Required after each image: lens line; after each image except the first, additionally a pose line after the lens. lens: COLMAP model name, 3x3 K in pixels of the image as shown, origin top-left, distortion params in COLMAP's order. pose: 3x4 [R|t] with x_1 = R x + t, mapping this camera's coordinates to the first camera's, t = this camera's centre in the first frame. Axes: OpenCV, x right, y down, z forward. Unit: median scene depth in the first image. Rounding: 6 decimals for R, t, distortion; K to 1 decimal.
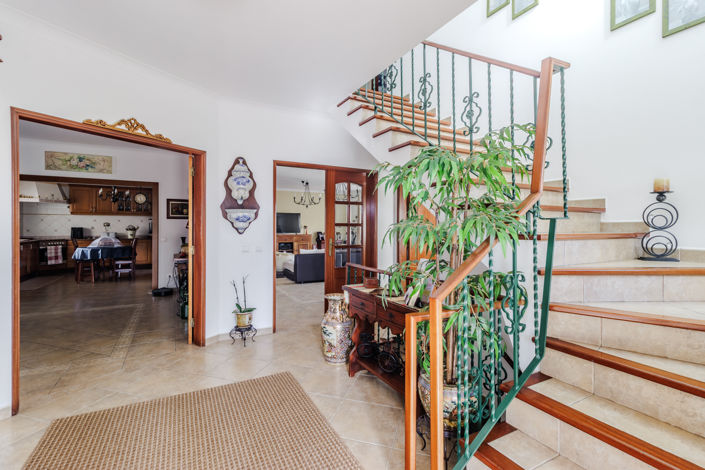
lens RADIAL K [[324.5, 0, 346.0], [0, 324.5, 228.3], [0, 0, 1]] dist [0.004037, 0.000778]
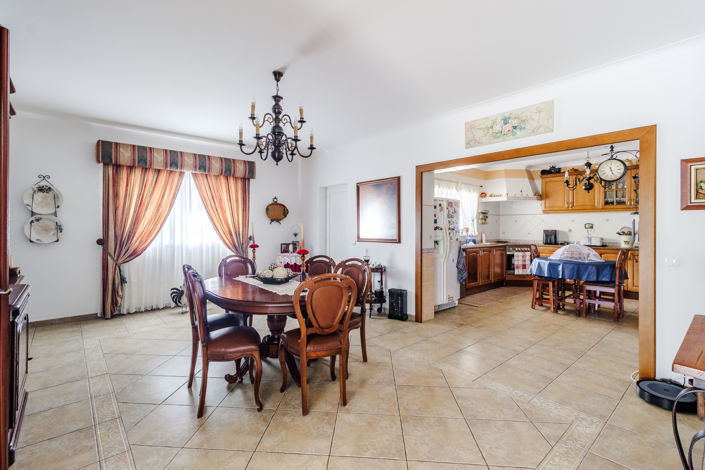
lens RADIAL K [[324.5, 0, 344.6], [0, 324.5, 228.7], [0, 0, 1]] dist [0.004037, 0.000778]
pose [[0.215313, 0.000373, -0.976545, -0.188893], [-0.005201, 0.999986, -0.000765, -0.002743], [0.976531, 0.005244, 0.215312, 0.387400]]
